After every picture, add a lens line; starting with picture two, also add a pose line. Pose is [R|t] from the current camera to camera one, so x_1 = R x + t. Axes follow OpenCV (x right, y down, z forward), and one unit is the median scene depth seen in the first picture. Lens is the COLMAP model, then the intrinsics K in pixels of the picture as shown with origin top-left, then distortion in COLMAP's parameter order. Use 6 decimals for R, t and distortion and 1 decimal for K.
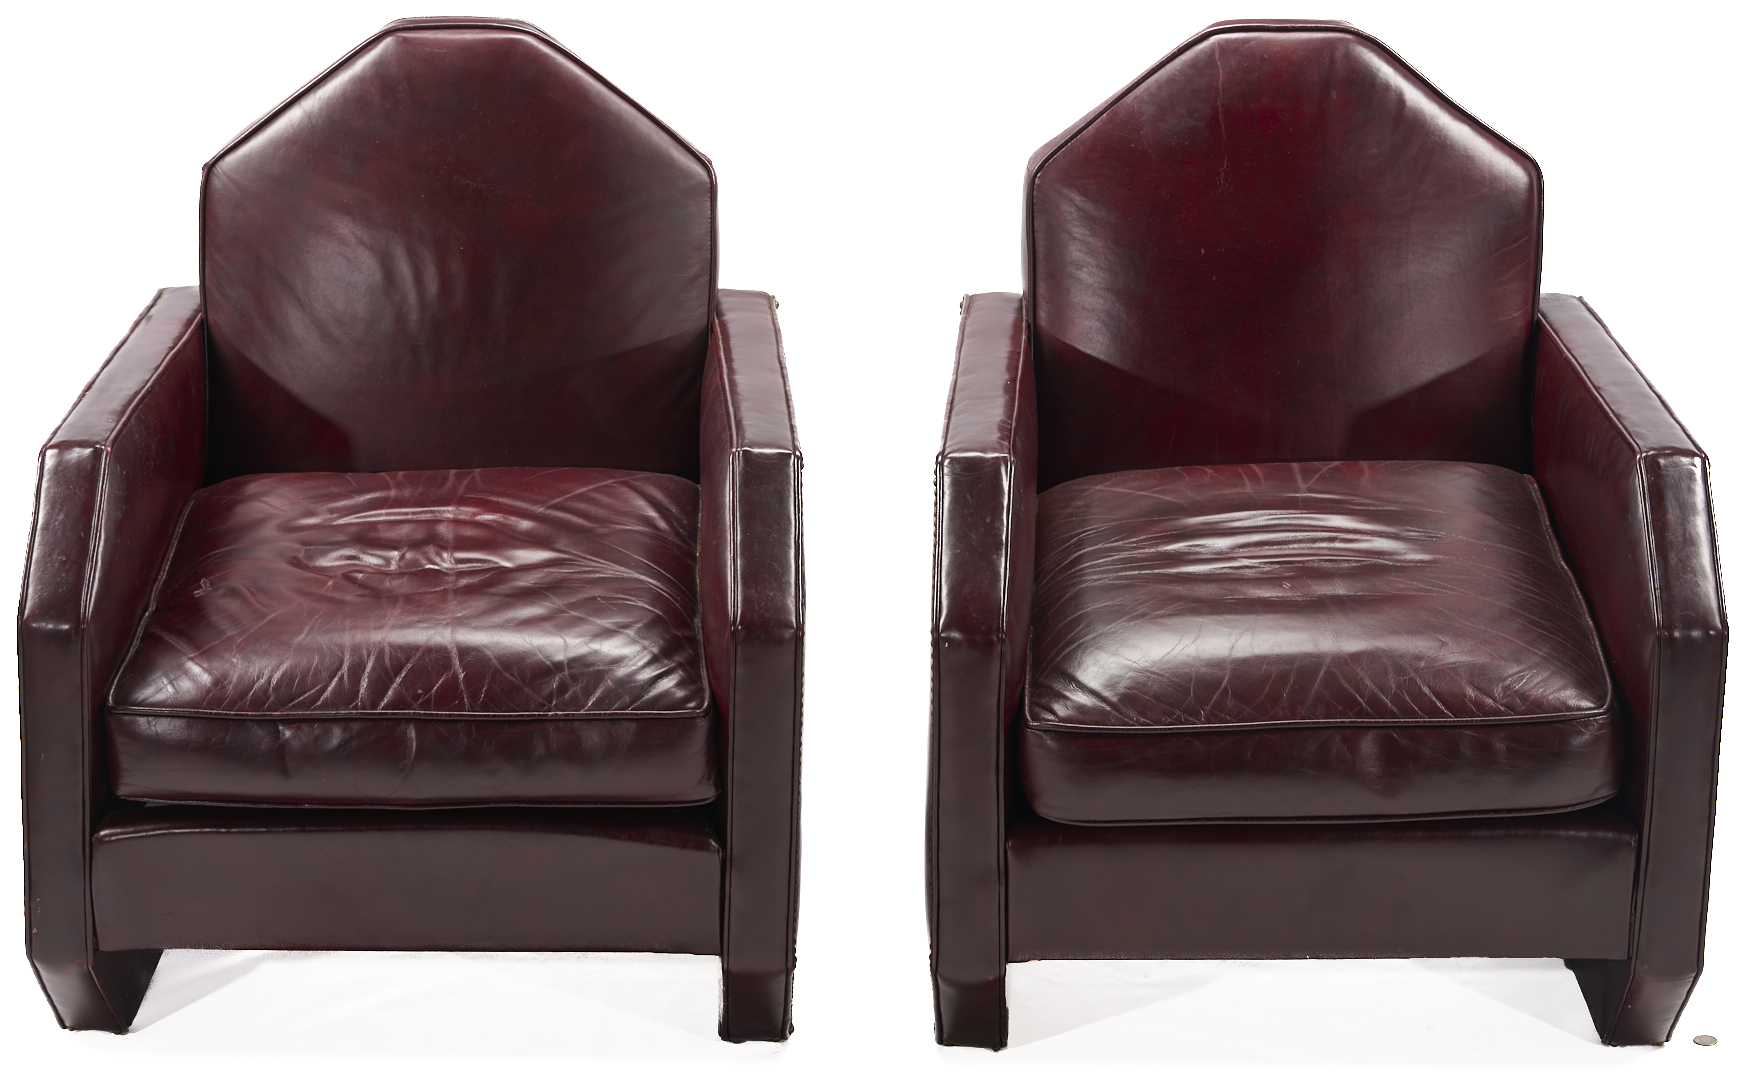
lens RADIAL K [[4498.2, 0, 846.8], [0, 4498.2, 540.0], [0, 0, 1]] dist [-0.040806, 0.305404]
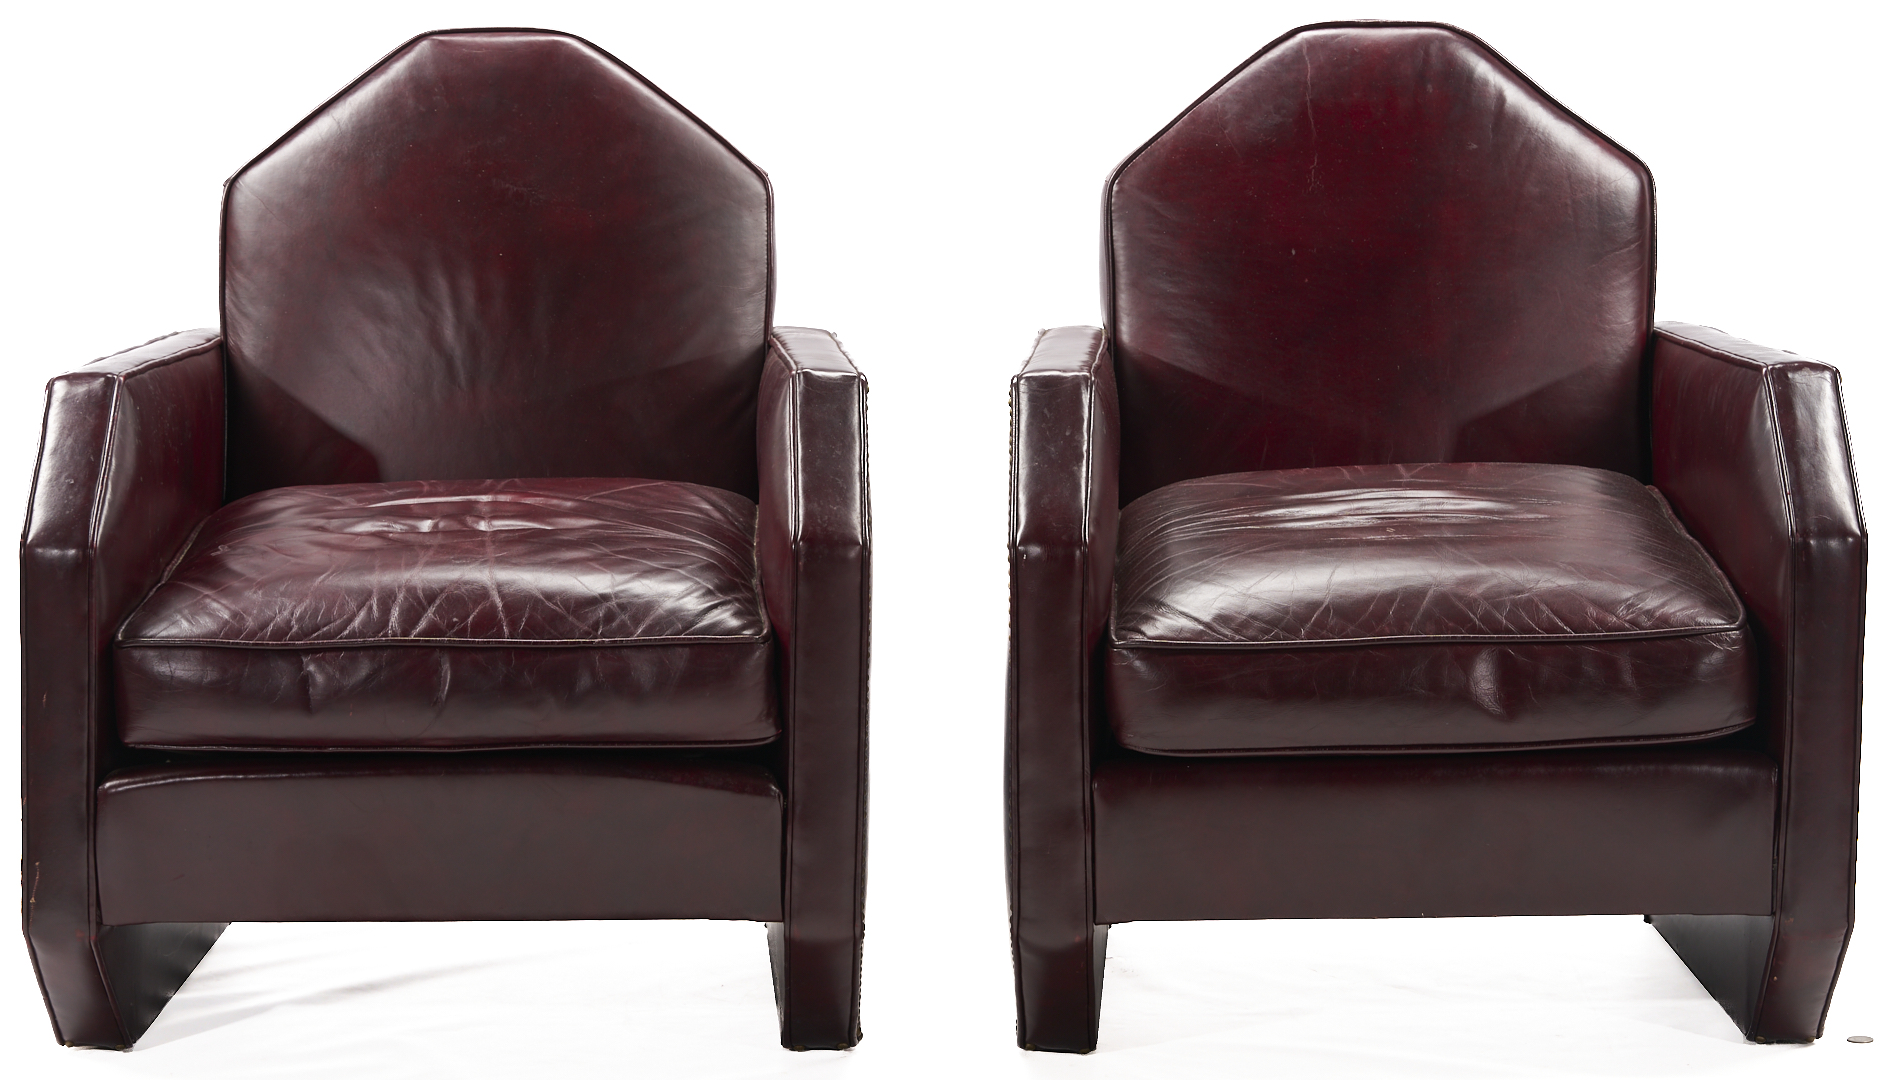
lens RADIAL K [[4879.5, 0, 944.5], [0, 4879.5, 540.0], [0, 0, 1]] dist [-0.011414, -0.441074]
pose [[0.999936, -0.008099, 0.007887, -0.002179], [0.009153, 0.989483, -0.144360, 0.160766], [-0.006634, 0.144423, 0.989494, 0.005411]]
